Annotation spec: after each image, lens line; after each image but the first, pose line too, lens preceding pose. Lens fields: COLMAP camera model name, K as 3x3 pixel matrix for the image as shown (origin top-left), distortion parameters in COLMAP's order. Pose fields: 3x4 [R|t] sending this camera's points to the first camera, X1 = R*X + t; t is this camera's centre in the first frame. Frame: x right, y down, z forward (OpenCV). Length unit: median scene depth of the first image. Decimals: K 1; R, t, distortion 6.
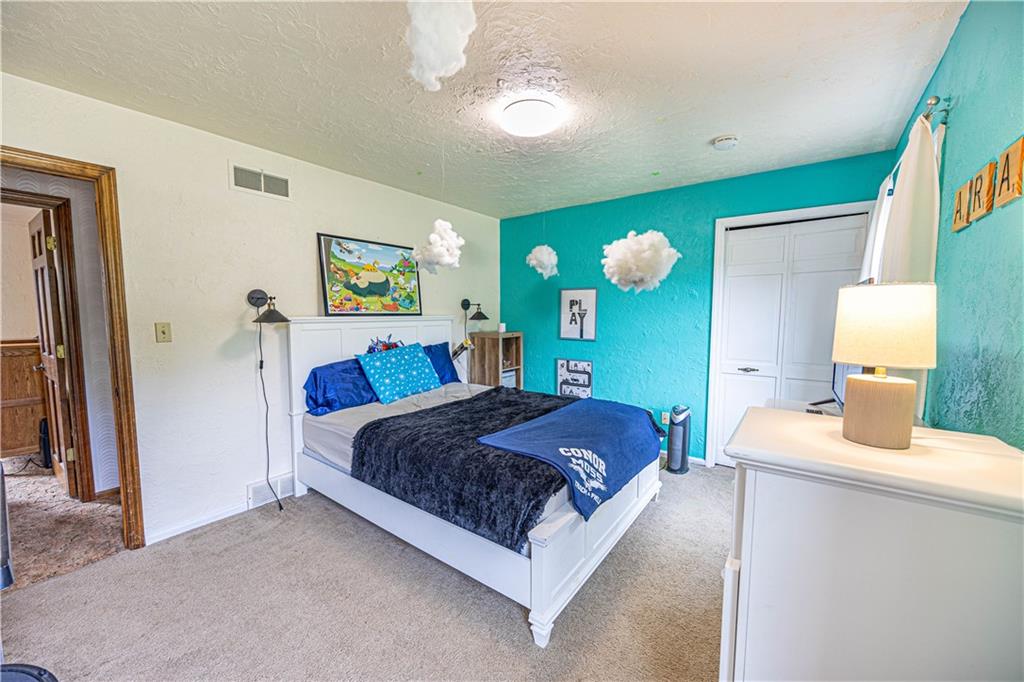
lens RADIAL K [[394.0, 0, 510.9], [0, 394.0, 344.6], [0, 0, 1]] dist [-0.001391, -0.000100]
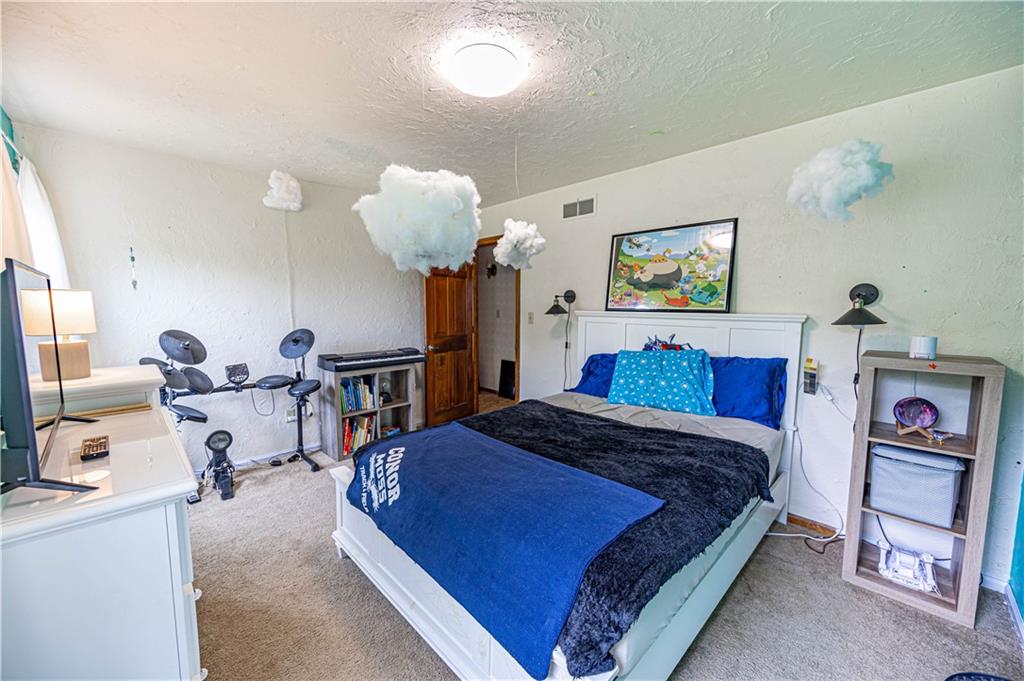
lens RADIAL K [[394.0, 0, 510.9], [0, 394.0, 344.1], [0, 0, 1]] dist [-0.001391, -0.000100]
pose [[-0.154950, 0.094508, -0.983391, 0.583567], [-0.087970, 0.990140, 0.109018, -0.067100], [0.983998, 0.103401, -0.145108, 0.793751]]
